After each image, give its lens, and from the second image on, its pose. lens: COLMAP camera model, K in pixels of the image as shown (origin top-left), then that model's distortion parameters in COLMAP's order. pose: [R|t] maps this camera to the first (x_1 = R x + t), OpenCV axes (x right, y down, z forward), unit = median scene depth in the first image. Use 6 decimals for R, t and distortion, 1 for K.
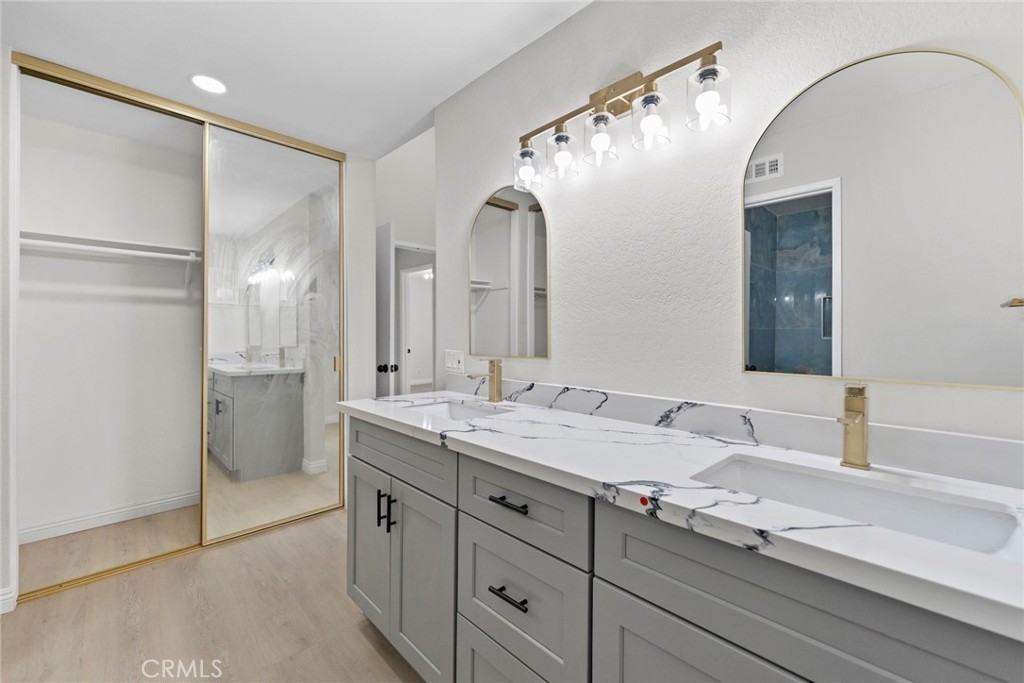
lens RADIAL K [[422.4, 0, 514.5], [0, 422.4, 336.8], [0, 0, 1]] dist [0.000076, -0.000711]
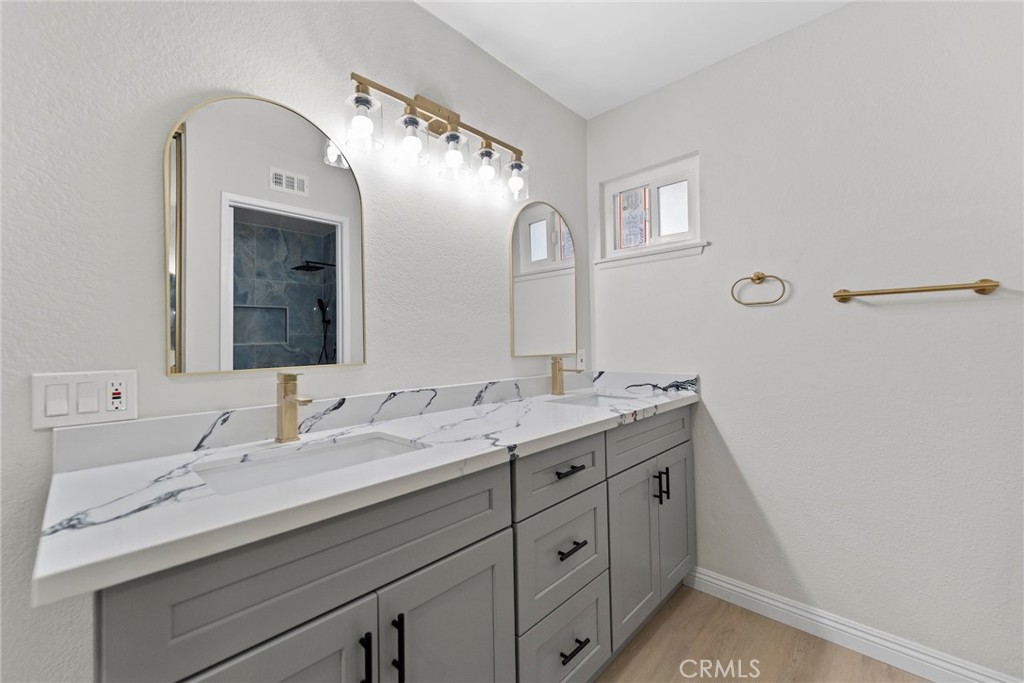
lens RADIAL K [[422.4, 0, 514.1], [0, 422.4, 337.2], [0, 0, 1]] dist [0.000076, -0.000711]
pose [[-0.048530, 0.005046, 0.998809, -0.869876], [0.020643, 0.999779, -0.004048, 0.012447], [-0.998608, 0.020422, -0.048624, 0.874042]]
